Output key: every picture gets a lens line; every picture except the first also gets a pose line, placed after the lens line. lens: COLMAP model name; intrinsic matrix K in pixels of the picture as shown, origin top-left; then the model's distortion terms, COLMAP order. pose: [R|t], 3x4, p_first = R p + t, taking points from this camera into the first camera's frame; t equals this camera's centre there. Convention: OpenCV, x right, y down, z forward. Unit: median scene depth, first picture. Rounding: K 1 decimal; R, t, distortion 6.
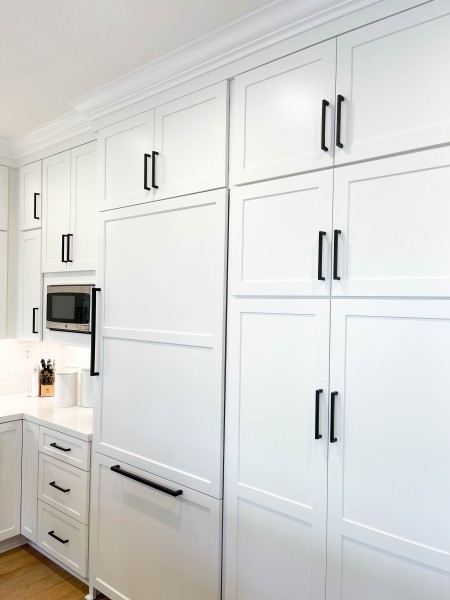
lens RADIAL K [[446.2, 0, 225.3], [0, 446.2, 309.4], [0, 0, 1]] dist [0.027212, -0.000340]
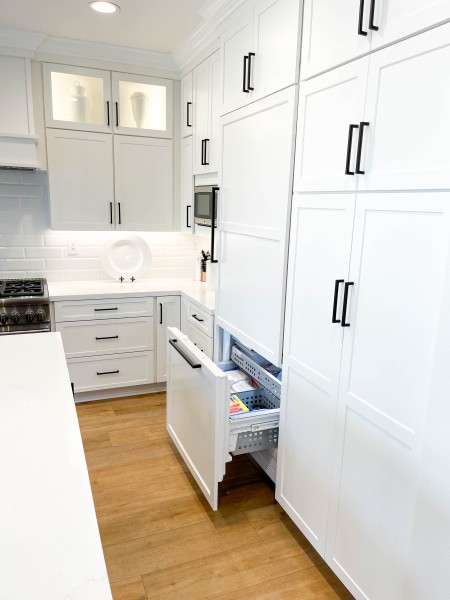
lens RADIAL K [[450.9, 0, 225.0], [0, 450.9, 300.0], [0, 0, 1]] dist [0.106785, -0.128668]
pose [[0.882884, 0.098080, -0.459234, 0.300344], [-0.008232, 0.981027, 0.193695, 0.010342], [0.469518, -0.167229, 0.866941, -0.063353]]
